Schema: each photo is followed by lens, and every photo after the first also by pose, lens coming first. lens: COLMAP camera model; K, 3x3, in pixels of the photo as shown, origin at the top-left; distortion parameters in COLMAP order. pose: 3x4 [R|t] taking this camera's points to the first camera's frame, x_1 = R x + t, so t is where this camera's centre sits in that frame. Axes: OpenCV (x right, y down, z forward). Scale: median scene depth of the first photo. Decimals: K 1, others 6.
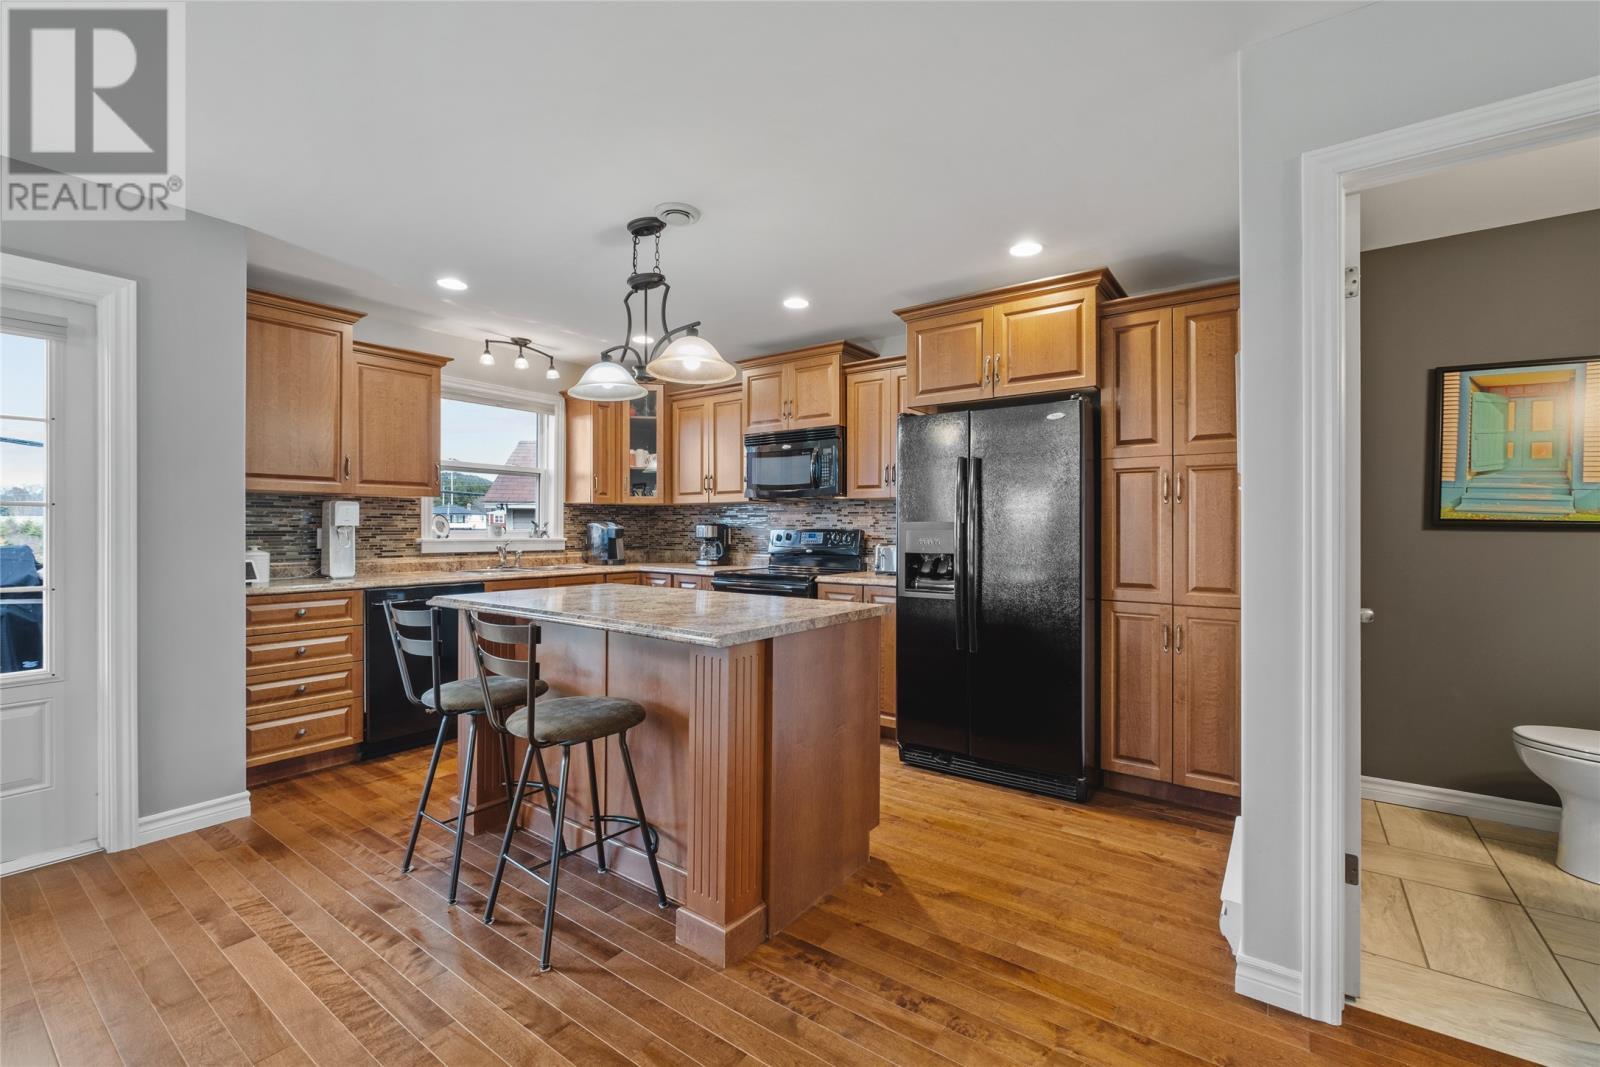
lens RADIAL K [[676.8, 0, 808.2], [0, 676.8, 525.2], [0, 0, 1]] dist [0.000087, -0.000052]
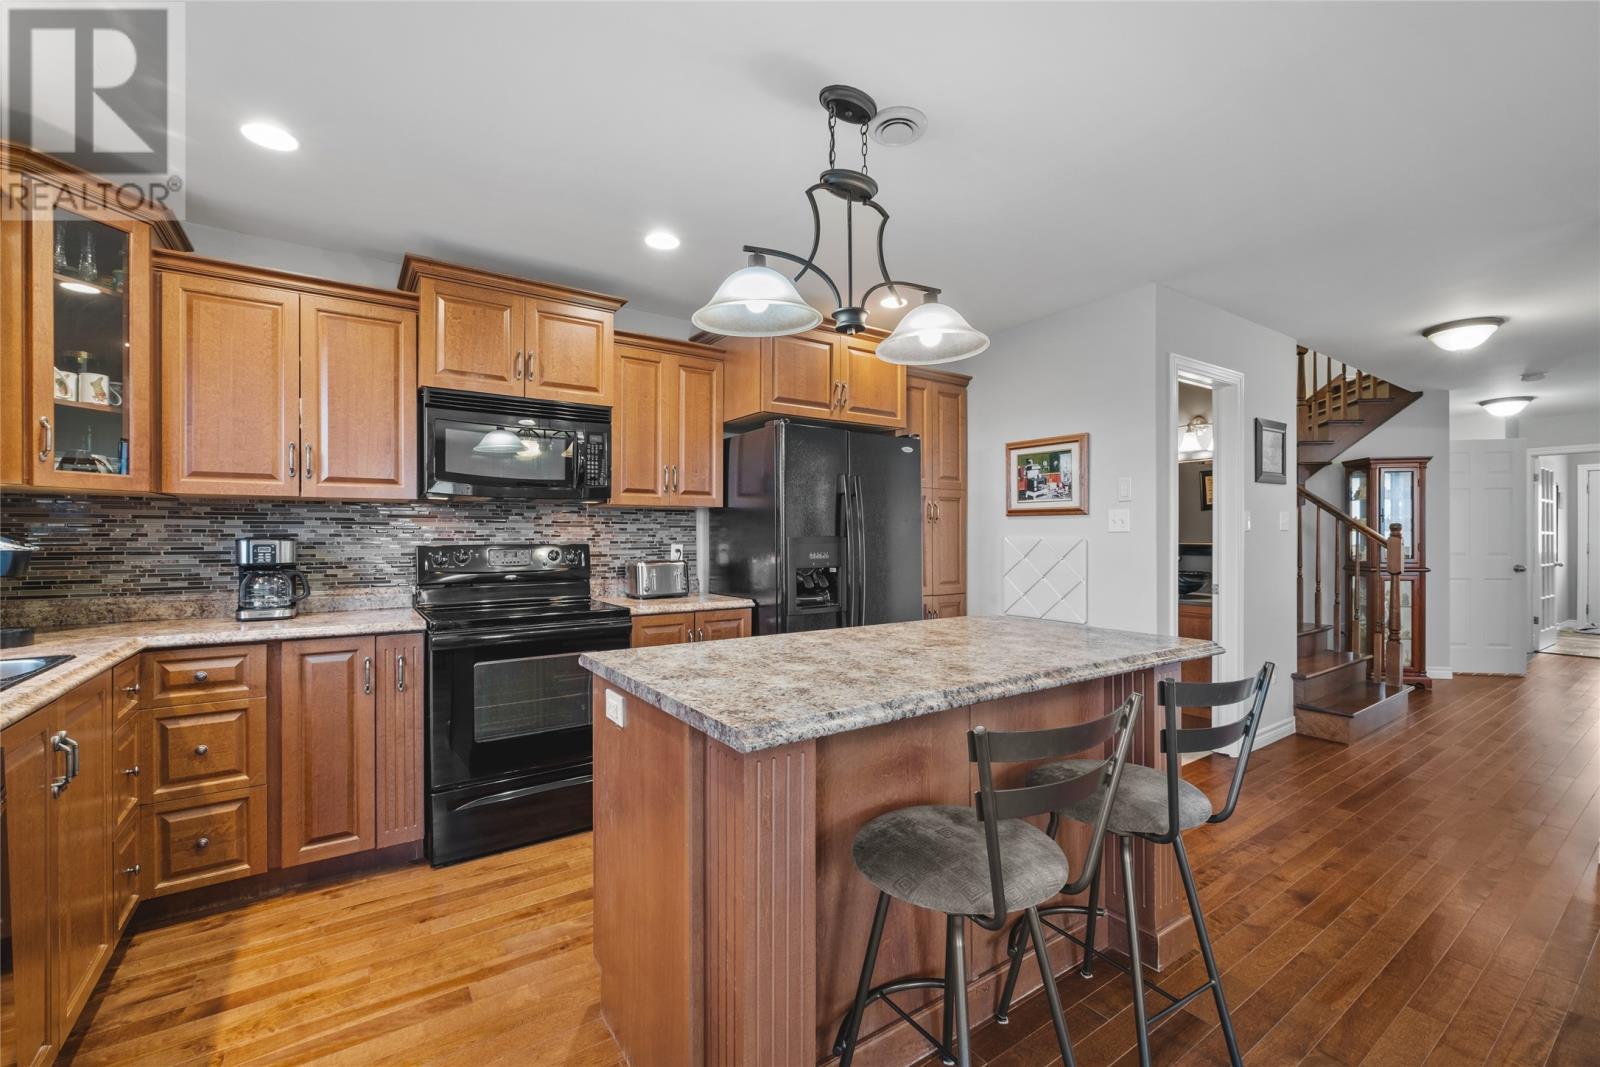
lens RADIAL K [[676.8, 0, 806.6], [0, 676.8, 536.7], [0, 0, 1]] dist [0.000087, -0.000052]
pose [[0.329563, -0.004734, 0.944122, -0.839002], [-0.003370, 0.999975, 0.006191, -0.011397], [-0.944128, -0.005222, 0.329539, 0.760672]]
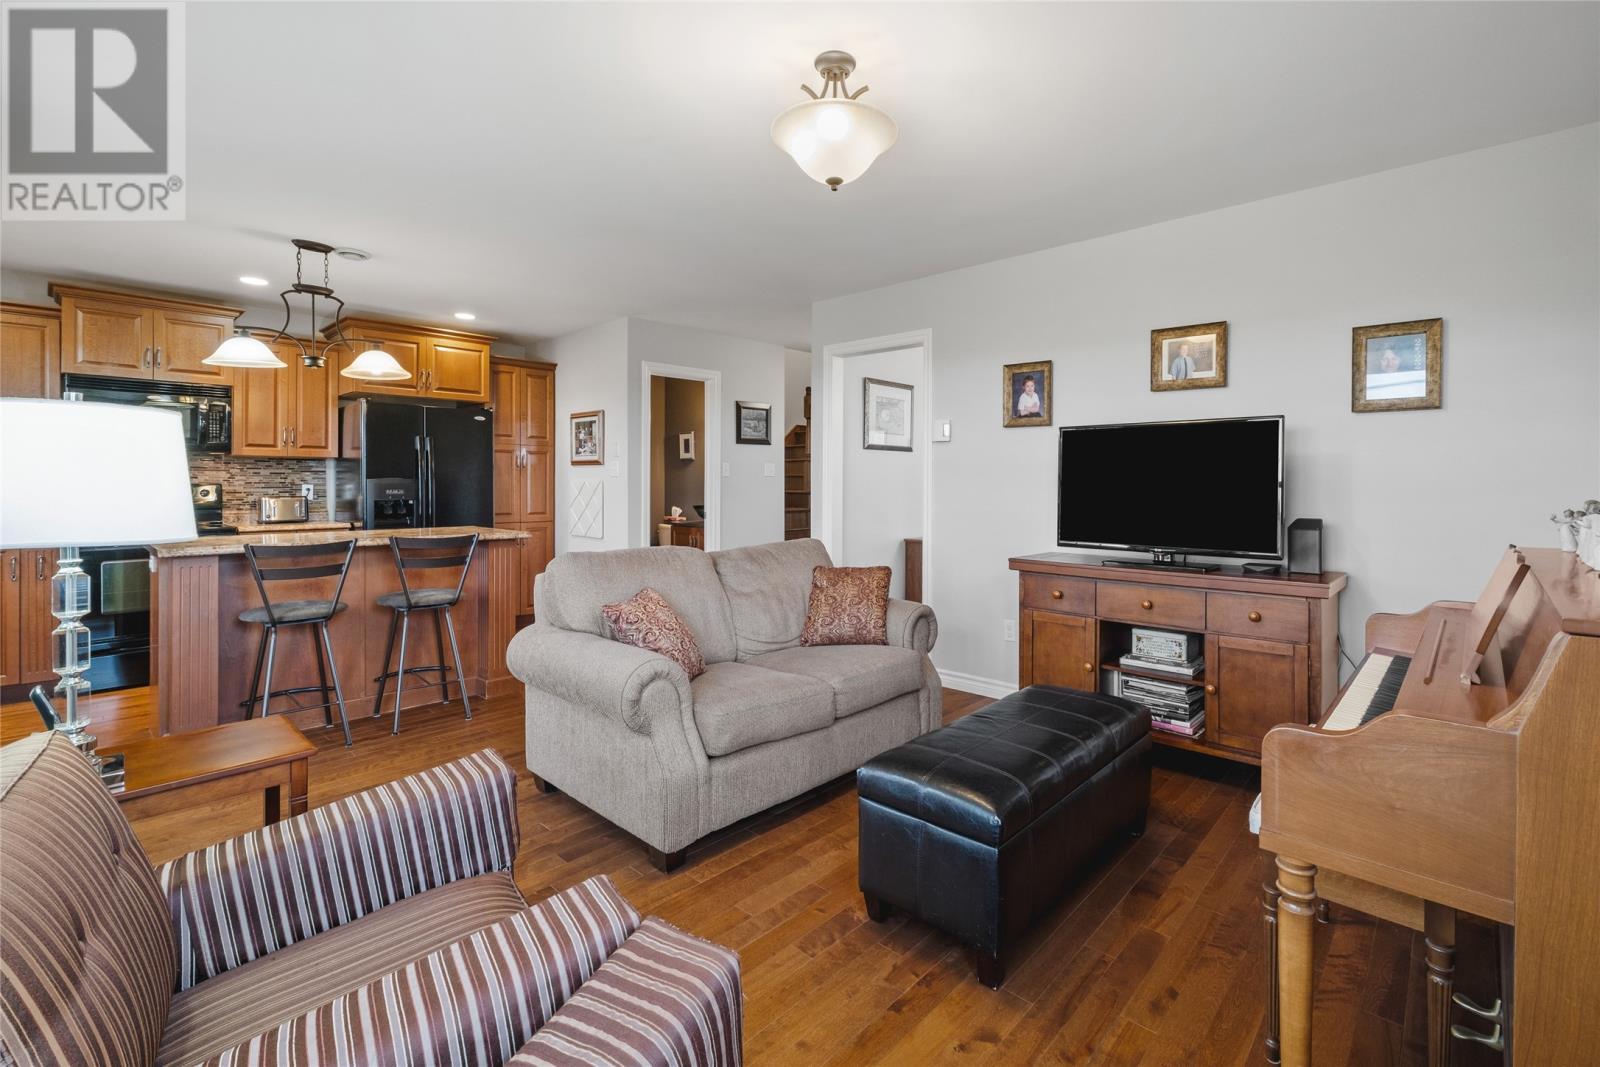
lens RADIAL K [[738.5, 0, 819.7], [0, 738.5, 486.4], [0, 0, 1]] dist [-0.001172, 0.000703]
pose [[0.130231, -0.008070, 0.991451, -1.390805], [-0.007175, 0.999933, 0.009082, -0.009863], [-0.991458, -0.008296, 0.130165, -0.111366]]
